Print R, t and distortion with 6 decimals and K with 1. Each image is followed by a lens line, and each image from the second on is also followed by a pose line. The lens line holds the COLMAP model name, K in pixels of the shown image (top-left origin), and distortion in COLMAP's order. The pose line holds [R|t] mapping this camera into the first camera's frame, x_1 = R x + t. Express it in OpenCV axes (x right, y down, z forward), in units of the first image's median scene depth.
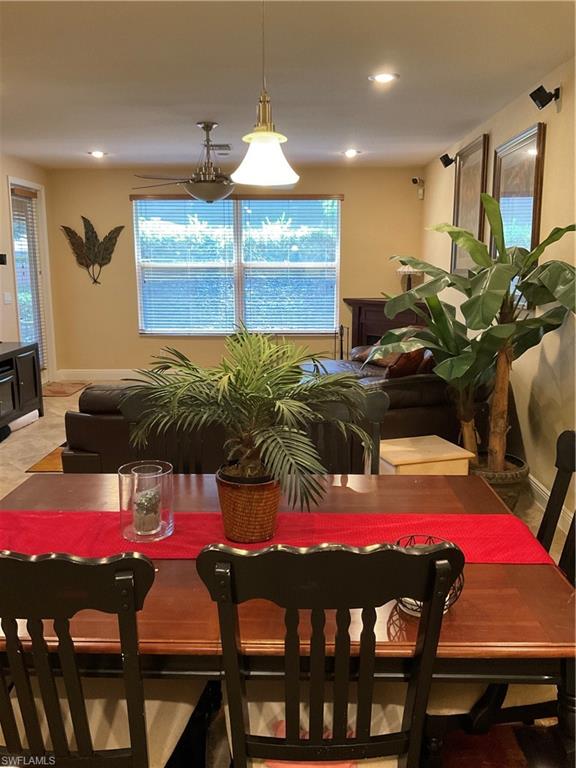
lens RADIAL K [[637.7, 0, 296.3], [0, 637.7, 387.3], [0, 0, 1]] dist [0.049645, -0.089611]
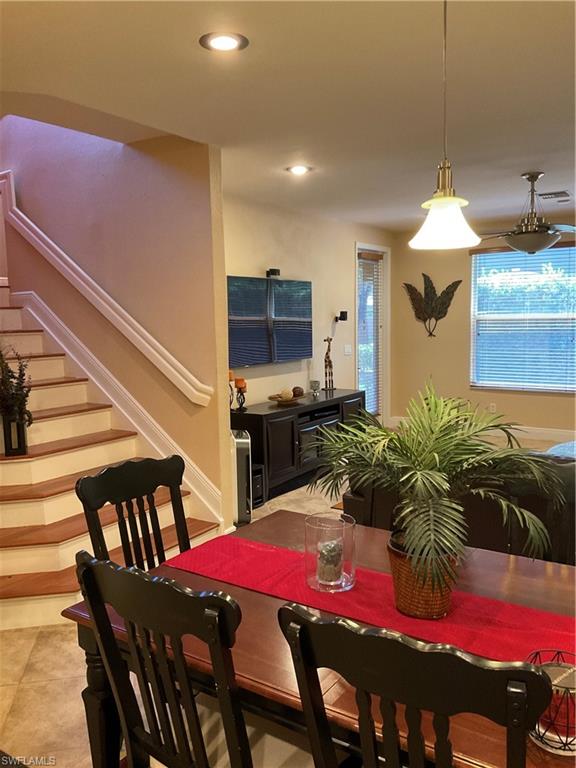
lens RADIAL K [[637.7, 0, 280.7], [0, 637.7, 383.5], [0, 0, 1]] dist [0.049645, -0.089611]
pose [[0.831889, 0.043721, -0.553218, 0.064730], [-0.088900, 0.994516, -0.055084, -0.007712], [0.547776, 0.095005, 0.831214, 0.014350]]
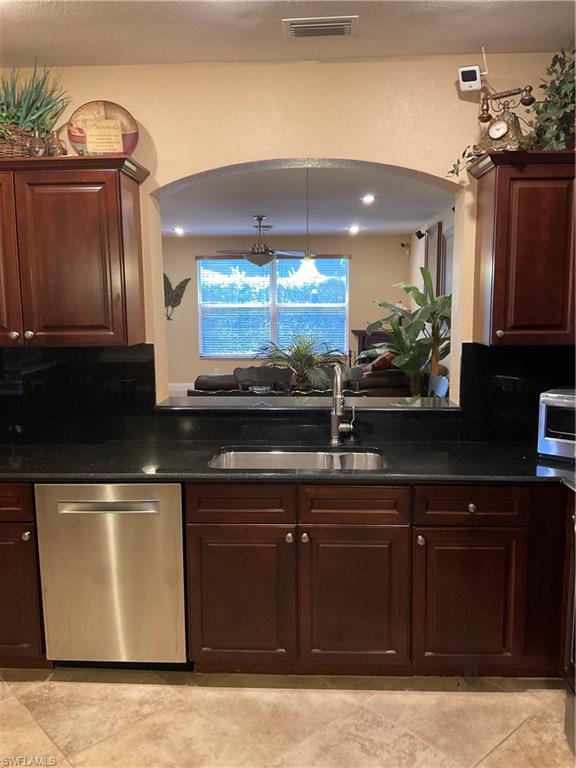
lens RADIAL K [[637.7, 0, 288.5], [0, 637.7, 385.2], [0, 0, 1]] dist [0.049645, -0.089611]
pose [[0.999172, 0.000461, -0.040677, -0.004162], [-0.003038, 0.997990, -0.063302, 0.066053], [0.040566, 0.063373, 0.997165, -0.358903]]
